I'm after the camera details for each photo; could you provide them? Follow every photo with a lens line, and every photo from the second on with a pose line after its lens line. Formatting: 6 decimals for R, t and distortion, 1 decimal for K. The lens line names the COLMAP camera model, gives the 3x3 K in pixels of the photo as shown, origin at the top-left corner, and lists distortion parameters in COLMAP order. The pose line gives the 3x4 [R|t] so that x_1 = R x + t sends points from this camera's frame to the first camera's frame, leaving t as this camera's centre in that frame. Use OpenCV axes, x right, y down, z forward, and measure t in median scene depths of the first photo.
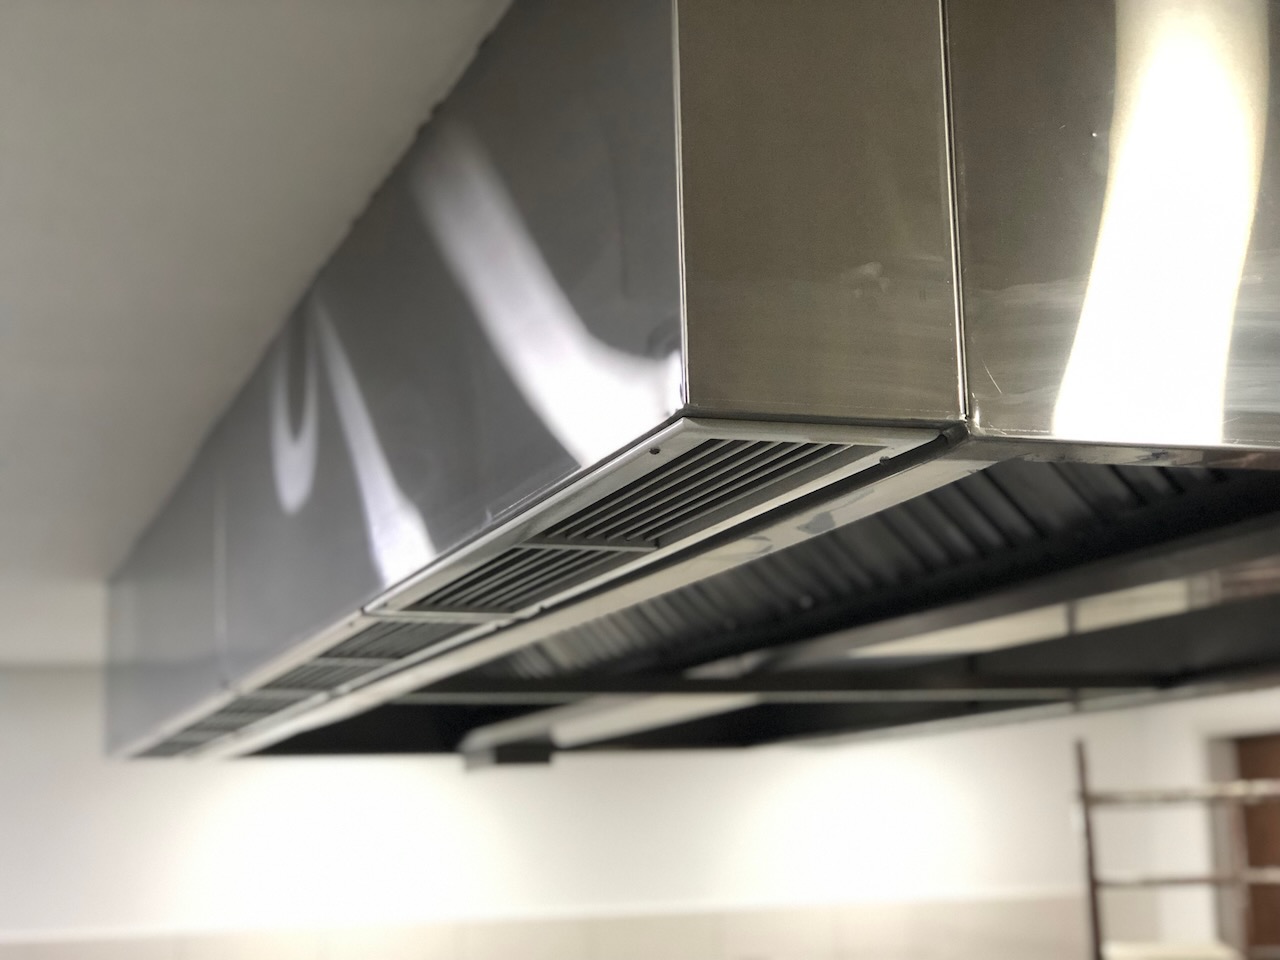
lens RADIAL K [[2059.1, 0, 640.0], [0, 2059.1, 480.0], [0, 0, 1]] dist [0.318626, -0.009275]
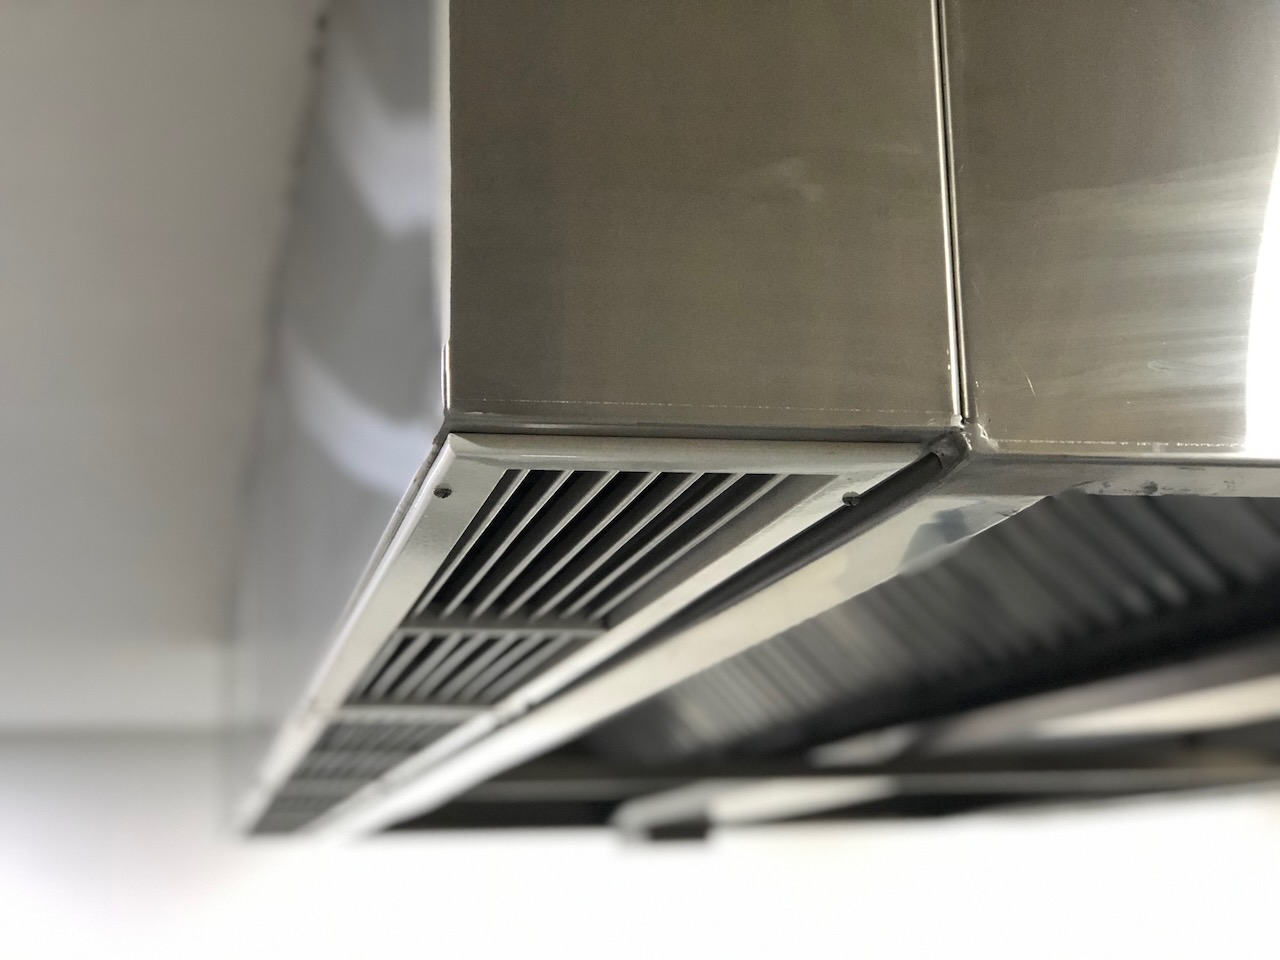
lens RADIAL K [[2059.1, 0, 640.0], [0, 2059.1, 480.0], [0, 0, 1]] dist [0.318626, -0.009275]
pose [[0.991654, -0.023293, -0.126808, 0.133065], [0.021326, 0.999631, -0.016845, -0.005919], [0.127154, 0.014000, 0.991784, 0.396768]]
